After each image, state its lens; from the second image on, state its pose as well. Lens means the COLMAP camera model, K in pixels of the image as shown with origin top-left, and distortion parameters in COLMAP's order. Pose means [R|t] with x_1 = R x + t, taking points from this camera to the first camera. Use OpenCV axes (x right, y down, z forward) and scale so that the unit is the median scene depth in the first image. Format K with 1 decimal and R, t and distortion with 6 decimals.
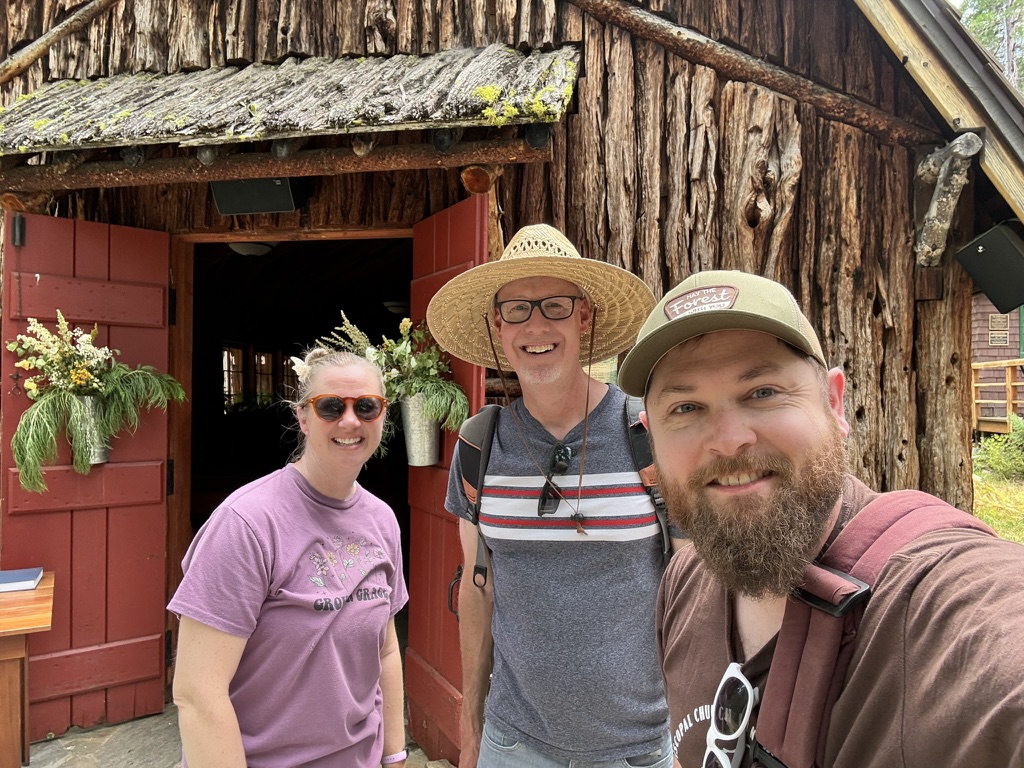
lens RADIAL K [[748.5, 0, 511.7], [0, 748.5, 407.5], [0, 0, 1]] dist [0.057978, -0.076331]
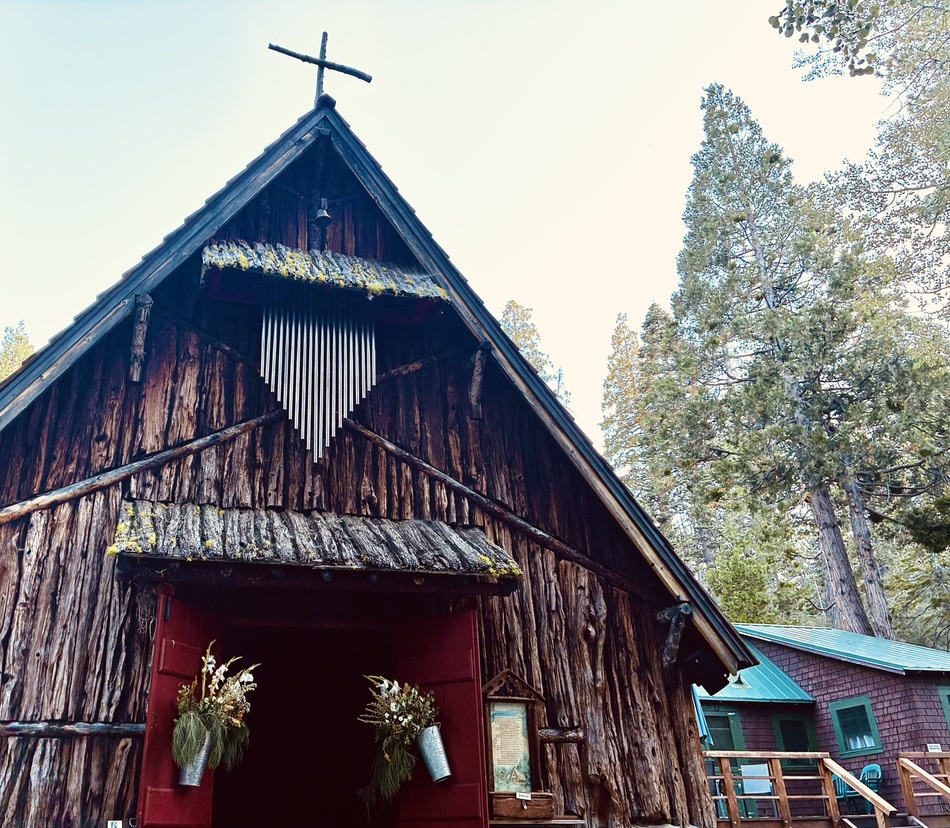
lens RADIAL K [[881.1, 0, 387.8], [0, 881.1, 409.9], [0, 0, 1]] dist [0.030216, 0.000000]
pose [[0.902509, 0.171270, 0.395150, -1.037421], [0.024156, 0.895948, -0.443501, 0.192893], [-0.429993, 0.409809, 0.804464, -0.721009]]
